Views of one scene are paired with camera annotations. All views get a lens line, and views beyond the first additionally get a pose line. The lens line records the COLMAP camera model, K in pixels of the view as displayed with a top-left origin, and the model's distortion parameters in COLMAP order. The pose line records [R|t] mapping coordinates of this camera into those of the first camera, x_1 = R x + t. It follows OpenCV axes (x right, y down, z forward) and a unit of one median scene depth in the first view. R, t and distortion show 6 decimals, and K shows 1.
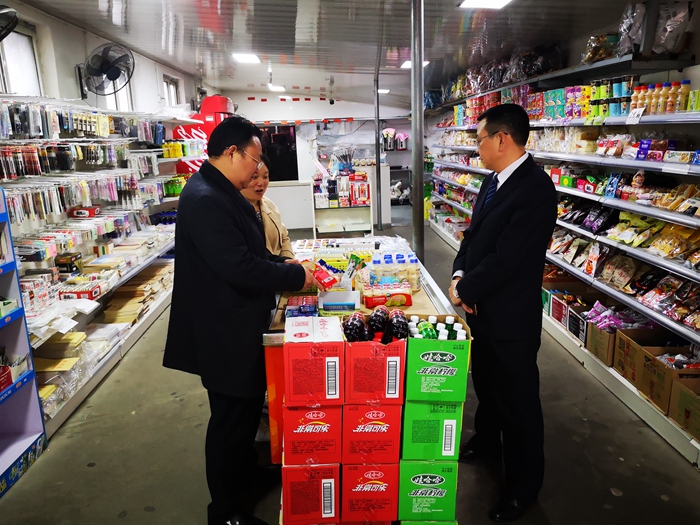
lens RADIAL K [[554.0, 0, 350.0], [0, 554.0, 262.5], [0, 0, 1]] dist [0.098990, -0.117854]
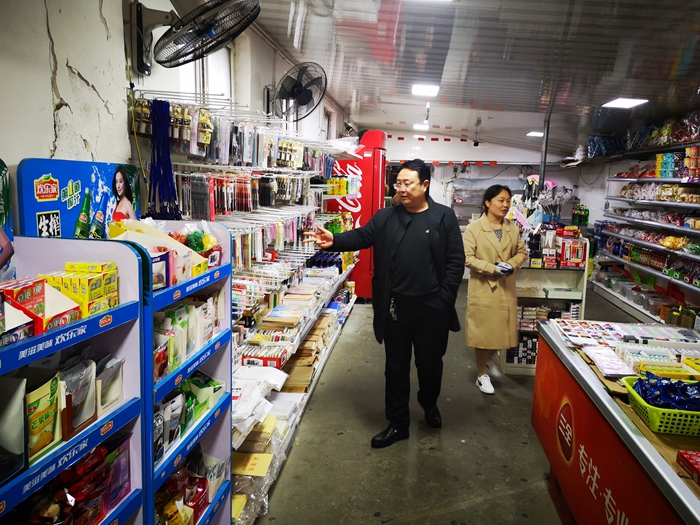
lens RADIAL K [[554.0, 0, 350.0], [0, 554.0, 262.5], [0, 0, 1]] dist [0.098990, -0.117854]
pose [[0.984680, 0.085762, -0.151824, -0.184899], [-0.096235, 0.993362, -0.063016, -0.031347], [0.145412, 0.076662, 0.986397, 0.166008]]
